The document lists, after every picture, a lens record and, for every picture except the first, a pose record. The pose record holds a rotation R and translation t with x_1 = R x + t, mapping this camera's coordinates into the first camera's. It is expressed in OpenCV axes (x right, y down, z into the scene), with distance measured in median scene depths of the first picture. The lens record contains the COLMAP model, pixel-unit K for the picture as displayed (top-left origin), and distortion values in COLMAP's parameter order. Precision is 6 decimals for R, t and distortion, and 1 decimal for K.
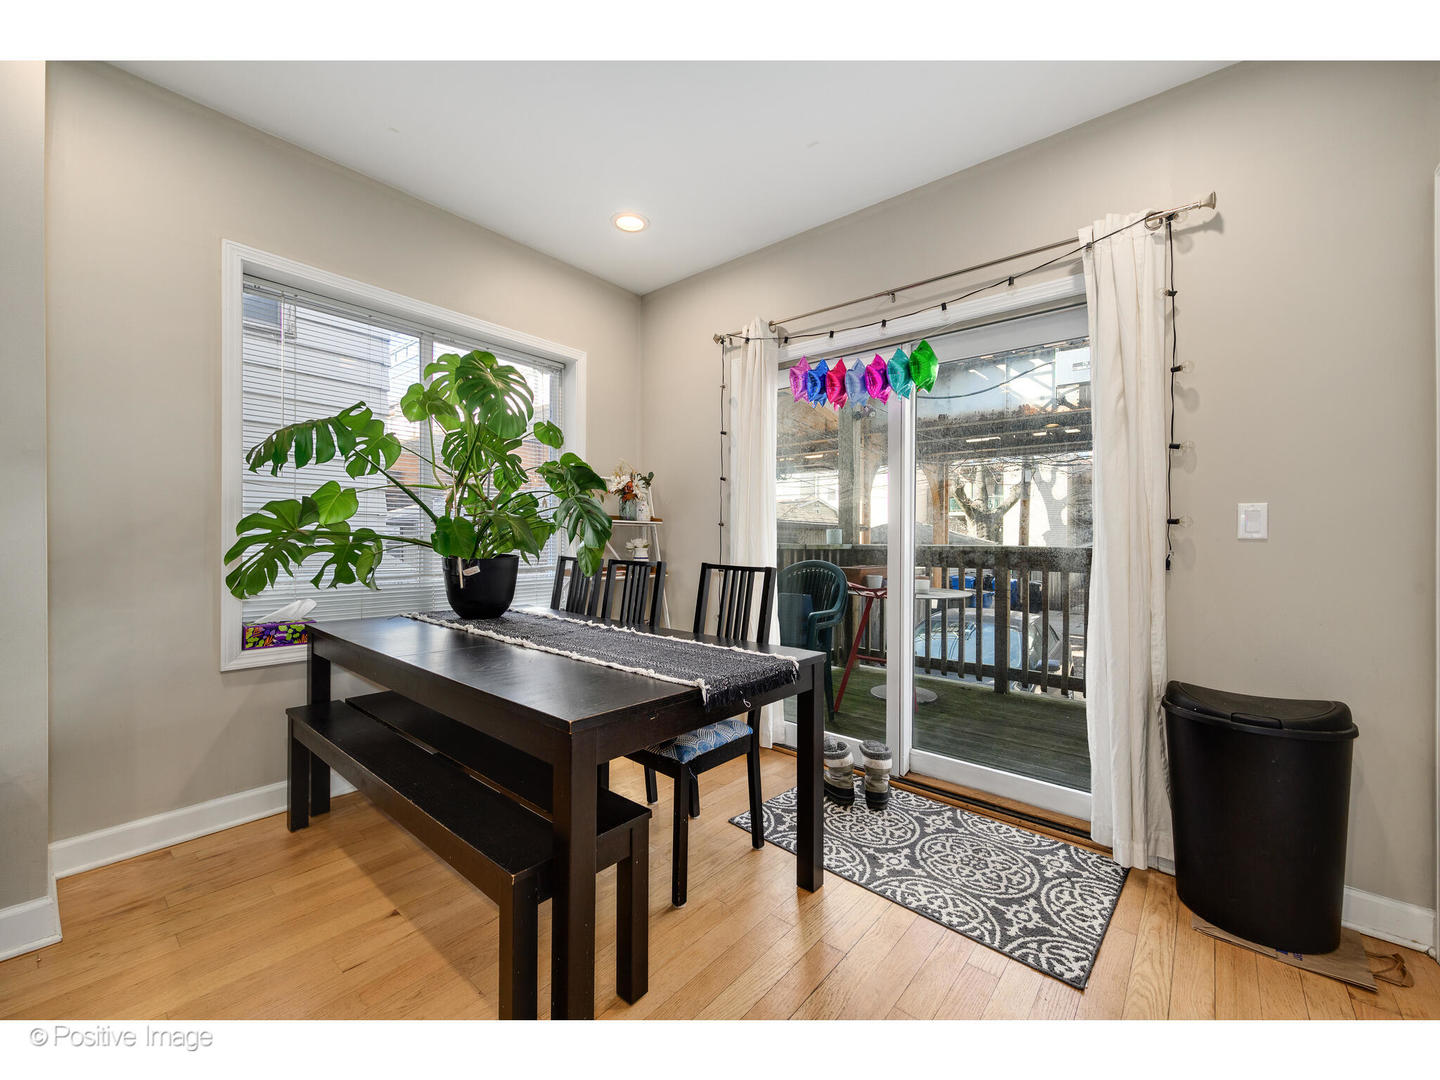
lens RADIAL K [[573.9, 0, 712.0], [0, 573.9, 540.1], [0, 0, 1]] dist [0.001063, -0.000004]
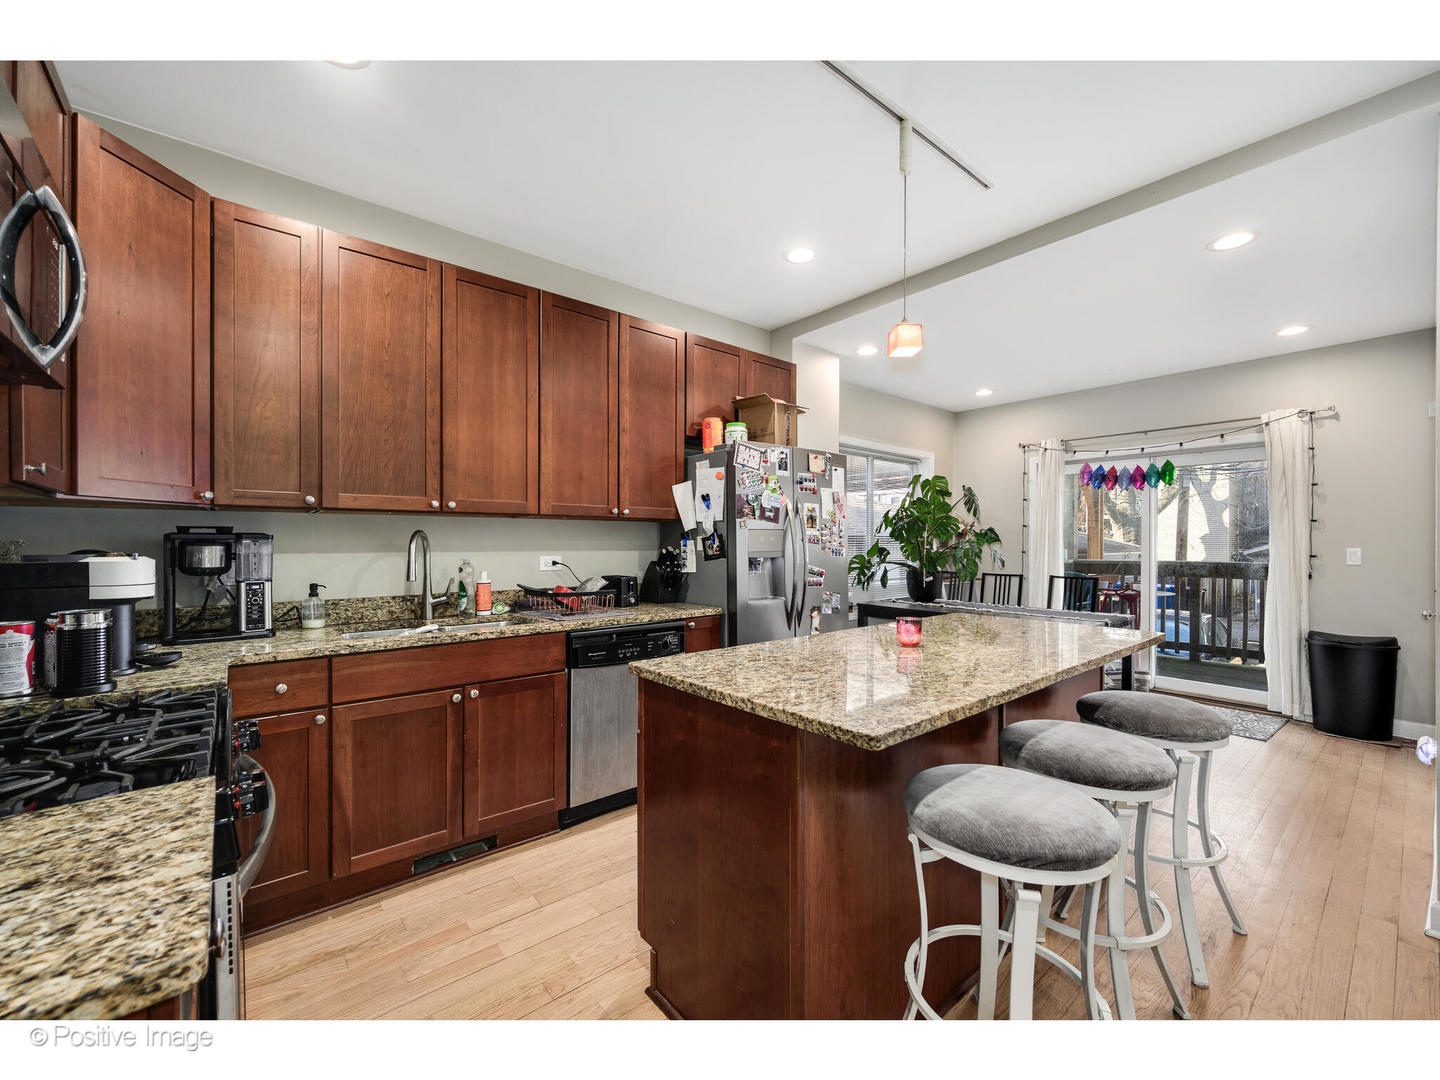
lens RADIAL K [[573.9, 0, 718.7], [0, 573.9, 550.2], [0, 0, 1]] dist [0.001063, -0.000004]
pose [[0.985584, -0.007517, -0.169020, -0.910873], [0.009026, 0.999926, 0.008161, -0.083475], [0.168946, -0.009569, 0.985579, -1.330107]]
